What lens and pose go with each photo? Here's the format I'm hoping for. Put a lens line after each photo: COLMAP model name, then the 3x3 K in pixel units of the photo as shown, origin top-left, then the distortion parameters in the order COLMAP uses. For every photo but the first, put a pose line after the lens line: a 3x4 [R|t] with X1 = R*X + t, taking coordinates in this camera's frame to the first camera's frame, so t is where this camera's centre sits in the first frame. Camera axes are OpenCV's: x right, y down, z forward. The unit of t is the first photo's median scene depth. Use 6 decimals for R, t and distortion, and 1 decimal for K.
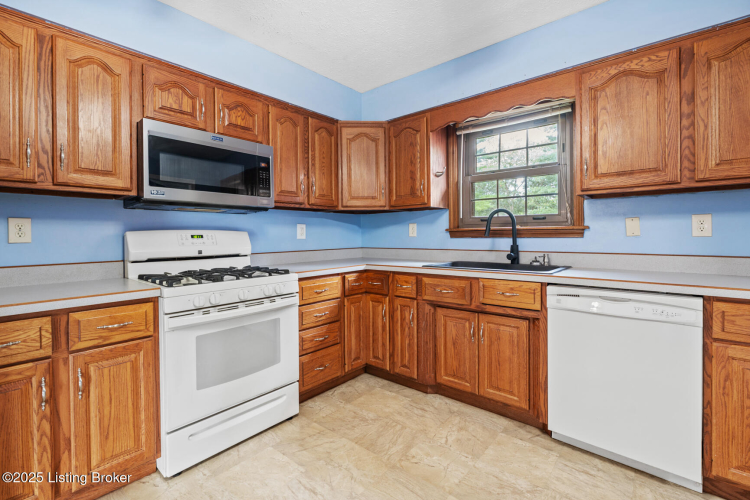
lens RADIAL K [[338.9, 0, 374.6], [0, 338.9, 238.6], [0, 0, 1]] dist [-0.013369, 0.003466]
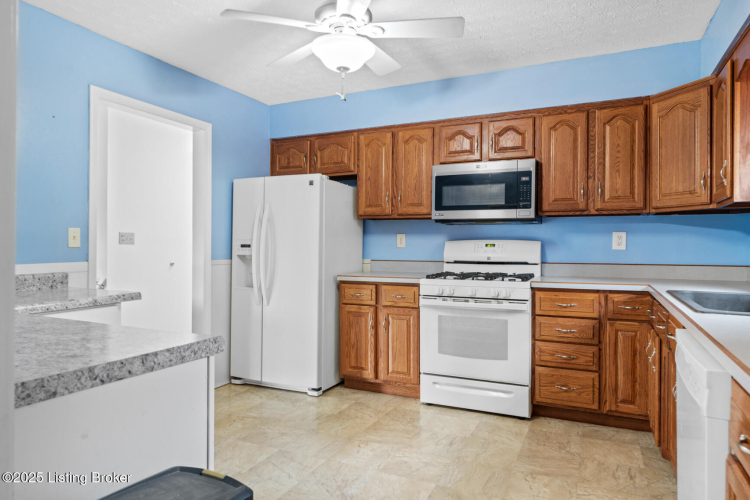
lens RADIAL K [[480.1, 0, 375.8], [0, 480.1, 244.3], [0, 0, 1]] dist [0.004445, 0.001709]
pose [[0.260055, 0.010455, -0.965537, 1.072109], [-0.014686, 0.999869, 0.006872, -0.015869], [0.965482, 0.012393, 0.260174, 0.164497]]
